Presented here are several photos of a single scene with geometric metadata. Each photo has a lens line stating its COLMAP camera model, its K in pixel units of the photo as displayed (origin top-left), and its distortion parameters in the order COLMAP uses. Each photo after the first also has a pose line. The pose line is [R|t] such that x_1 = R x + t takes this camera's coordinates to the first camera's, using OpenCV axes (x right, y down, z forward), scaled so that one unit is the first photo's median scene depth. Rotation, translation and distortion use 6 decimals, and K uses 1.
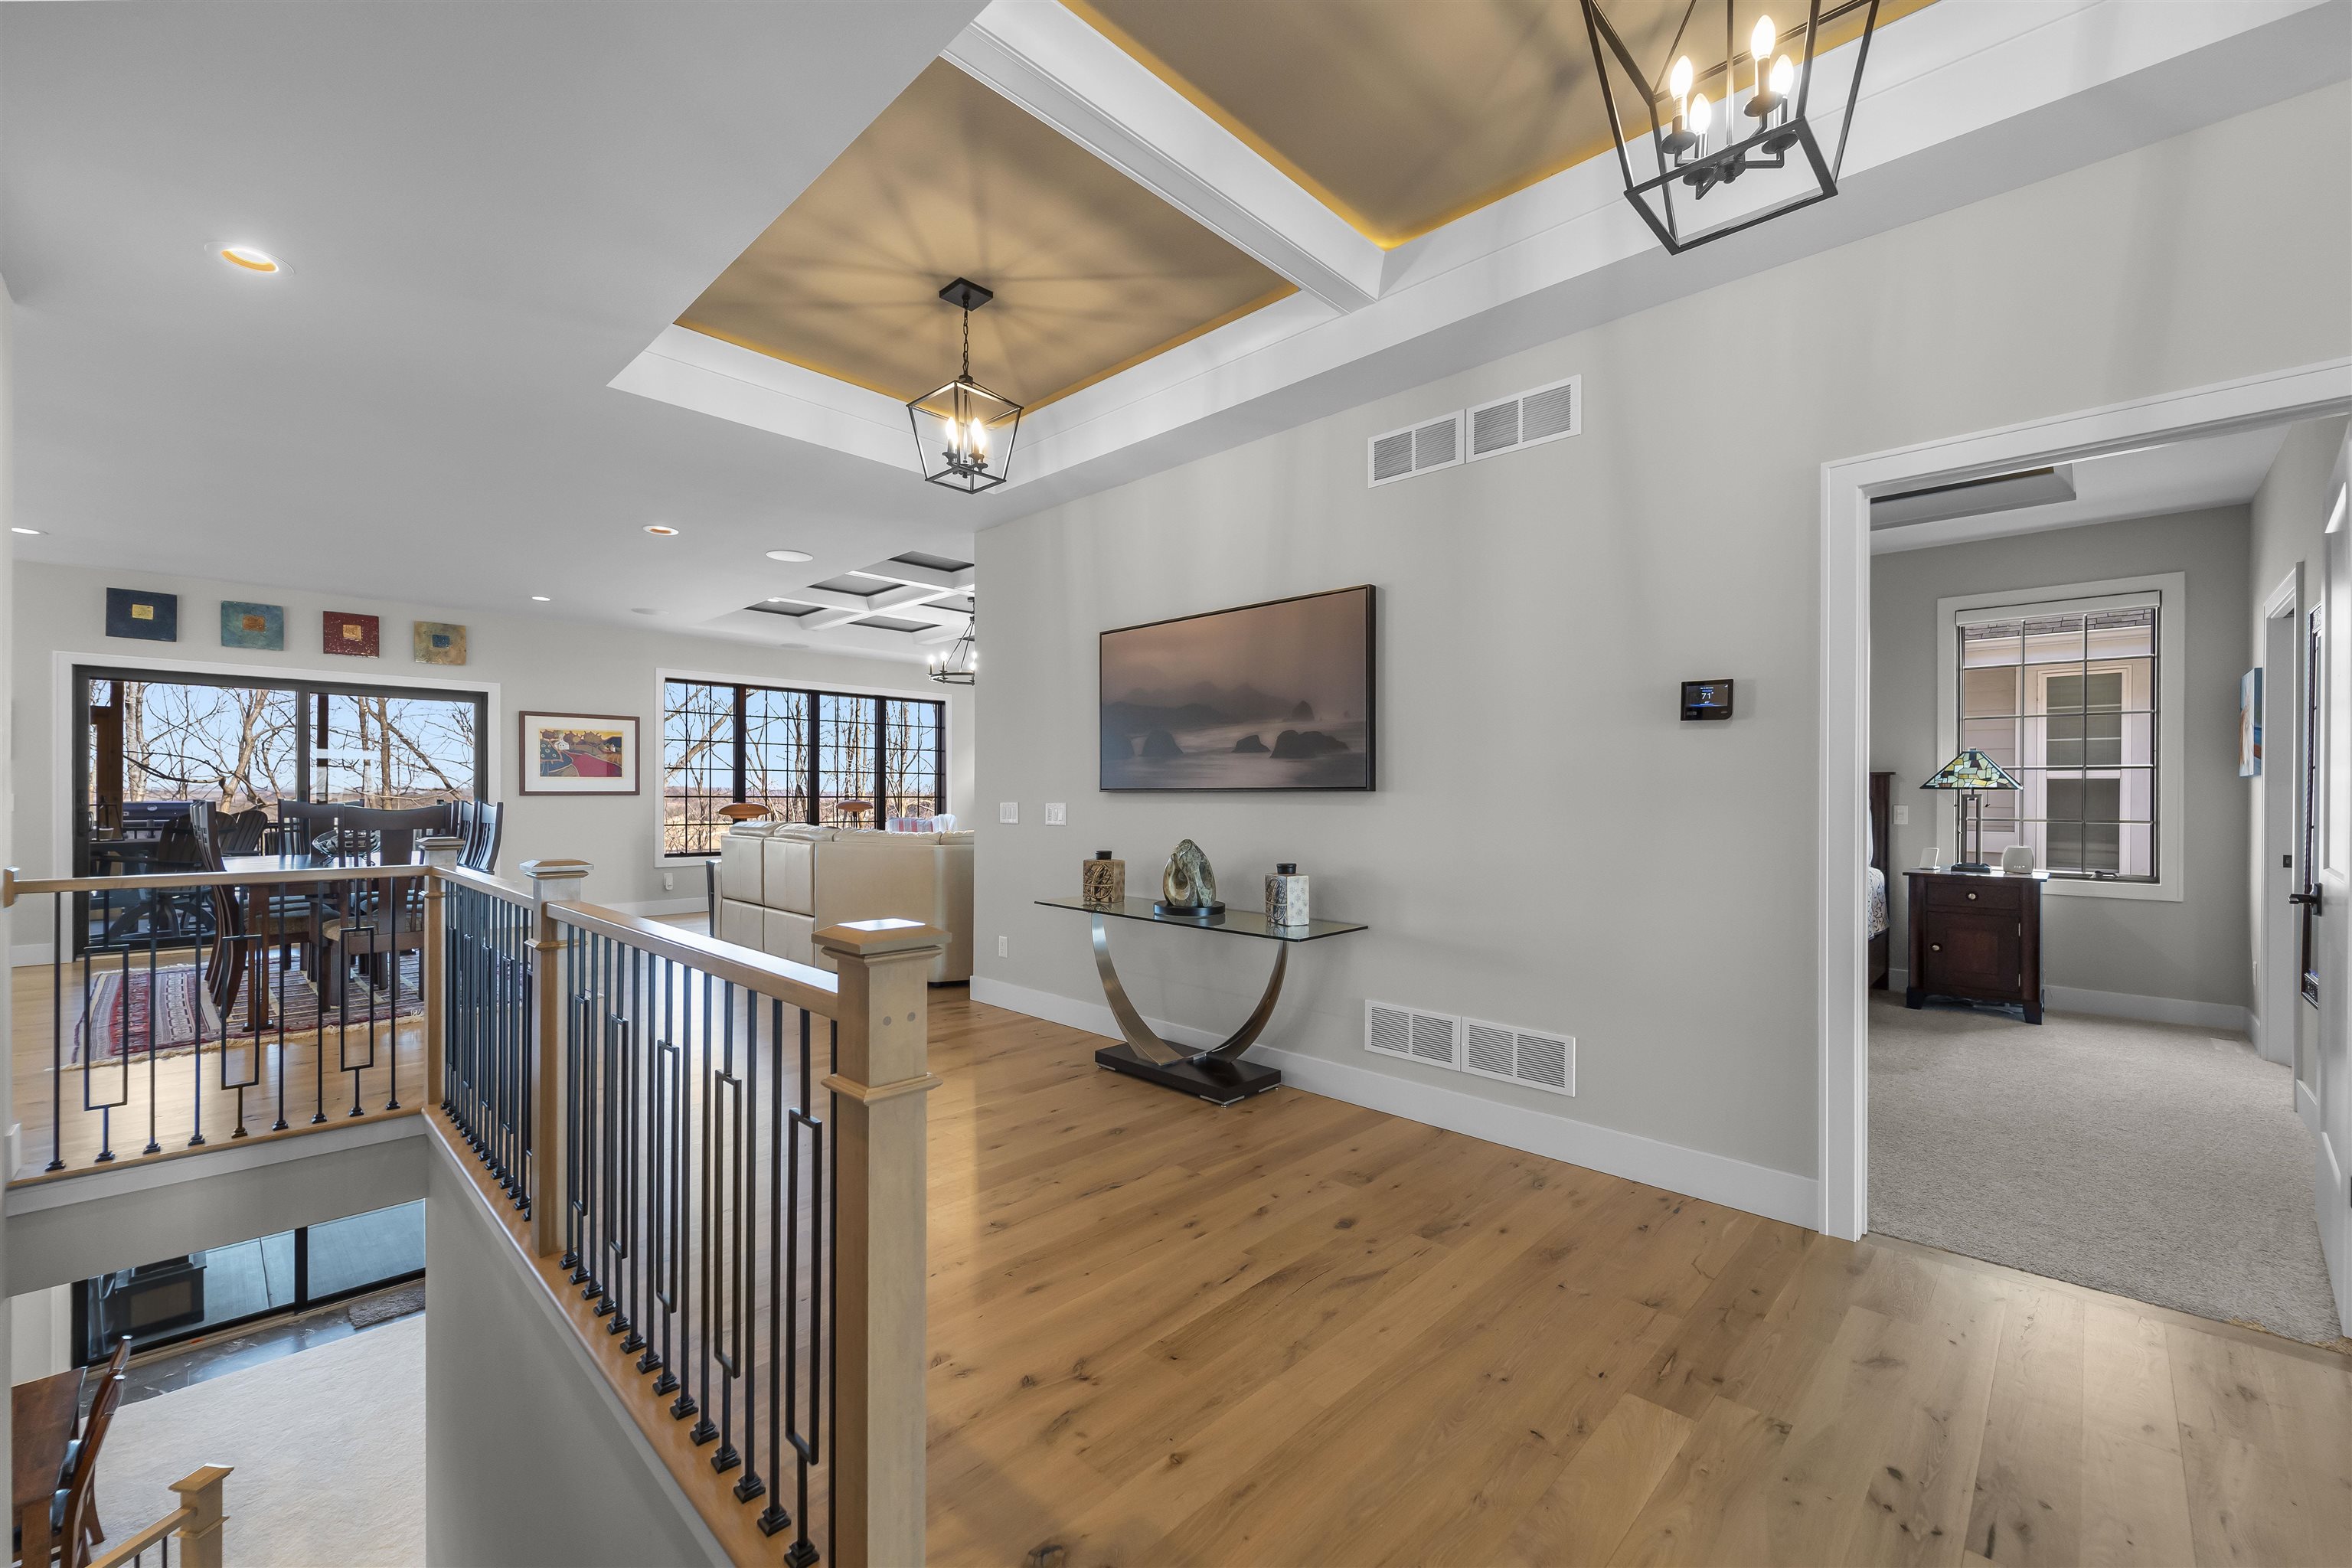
lens RADIAL K [[940.8, 0, 1172.7], [0, 940.8, 796.1], [0, 0, 1]] dist [0.001501, -0.001671]
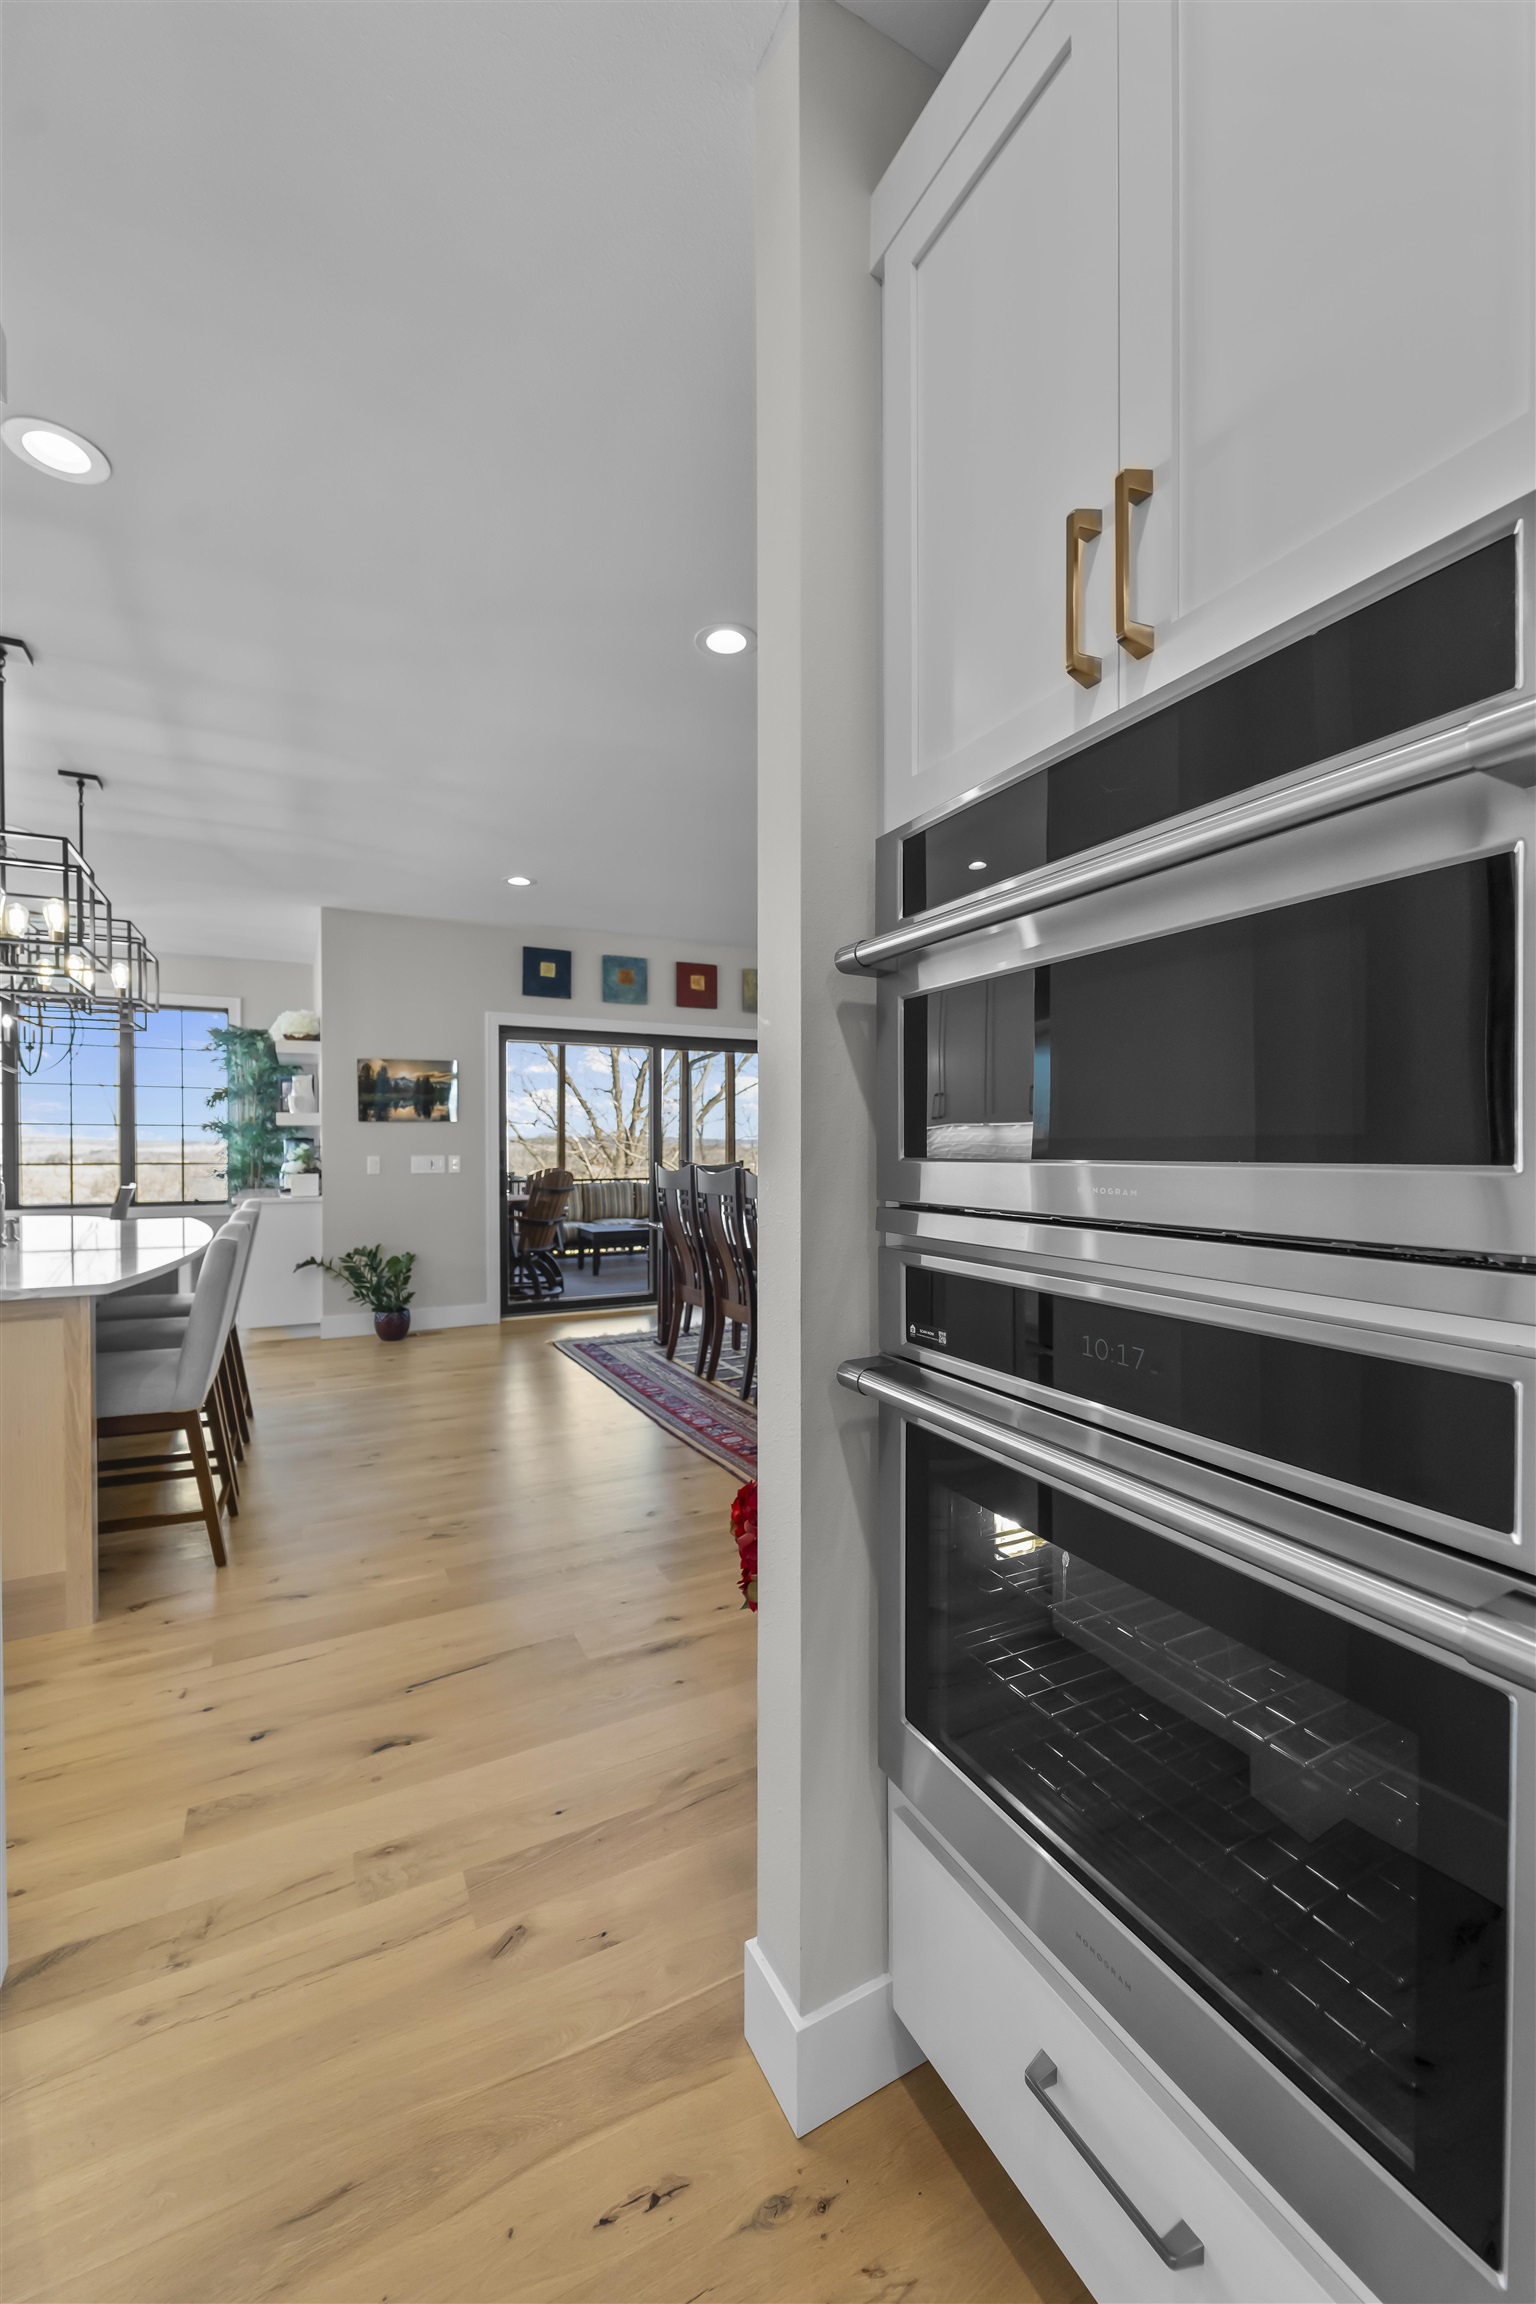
lens RADIAL K [[921.6, 0, 774.9], [0, 921.6, 1154.4], [0, 0, 1]] dist [0.001501, -0.001671]
pose [[0.952547, -0.000016, -0.304392, -0.520267], [0.003368, 0.999939, 0.010488, -0.011089], [0.304373, -0.011015, 0.952489, 0.138105]]
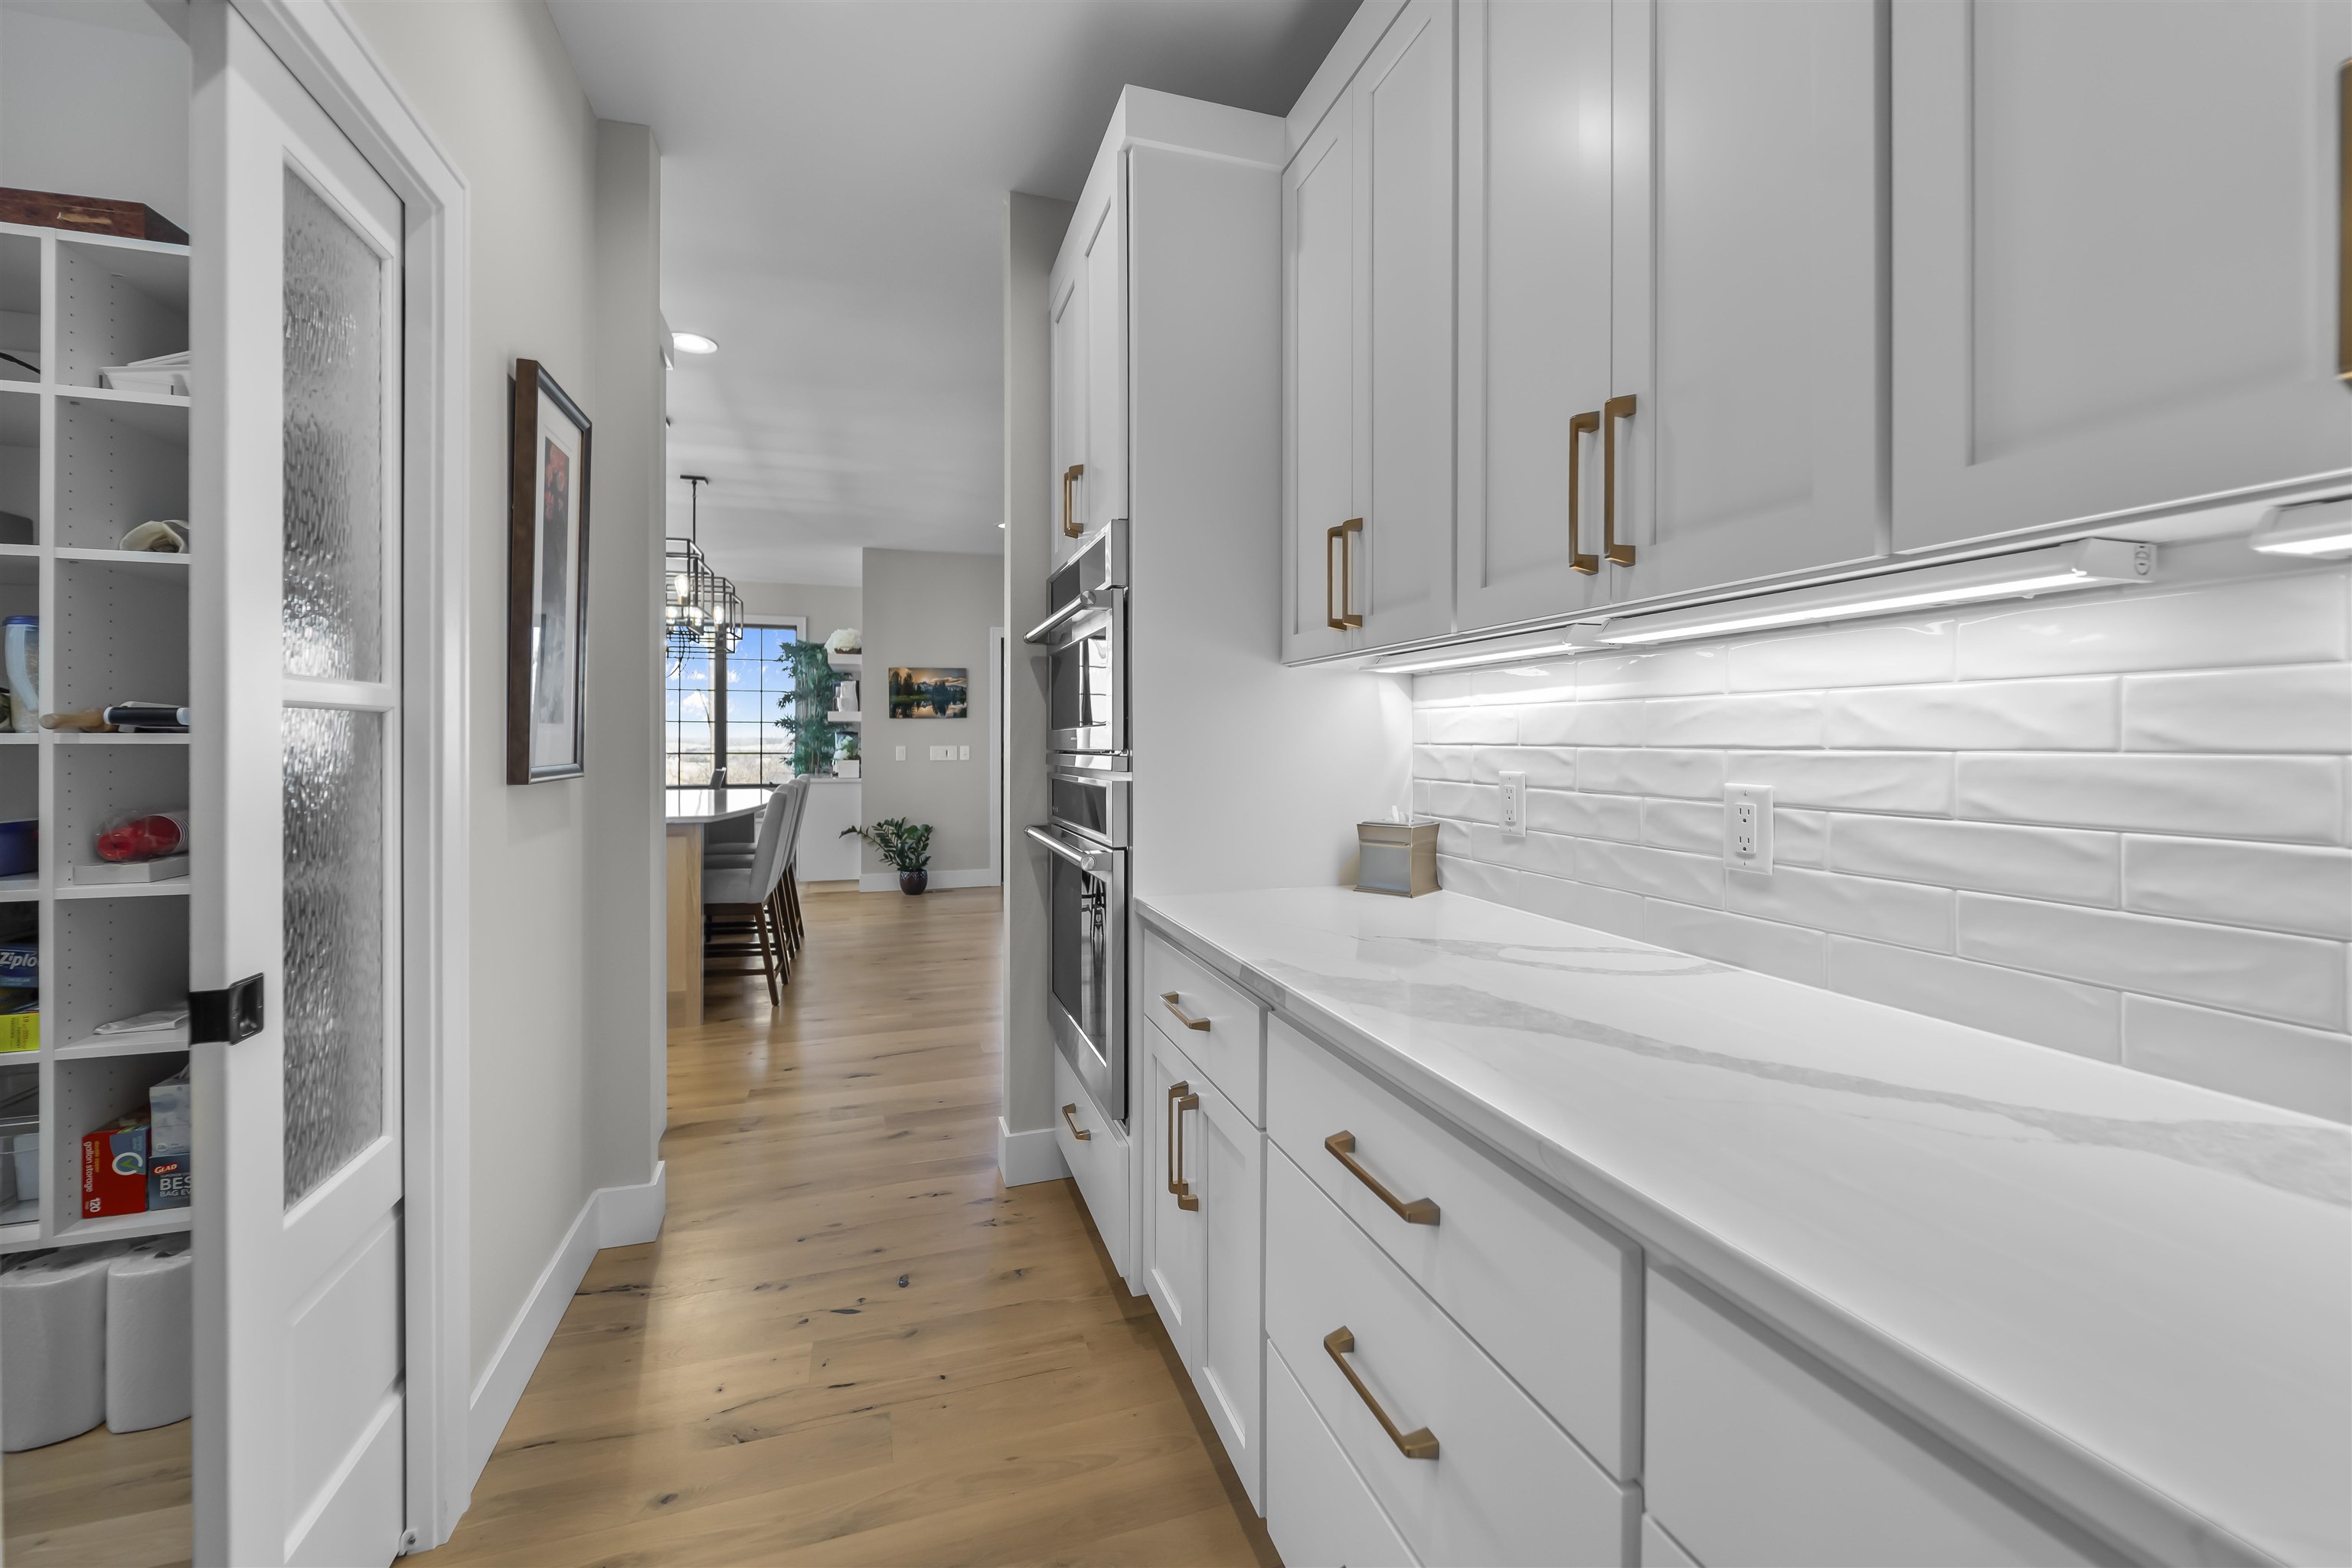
lens RADIAL K [[940.8, 0, 1163.9], [0, 940.8, 743.3], [0, 0, 1]] dist [0.001501, -0.001671]
pose [[0.886994, -0.001793, -0.461777, -0.378161], [0.001938, 0.999998, -0.000161, -0.004635], [0.461776, -0.000752, 0.886996, 0.028017]]
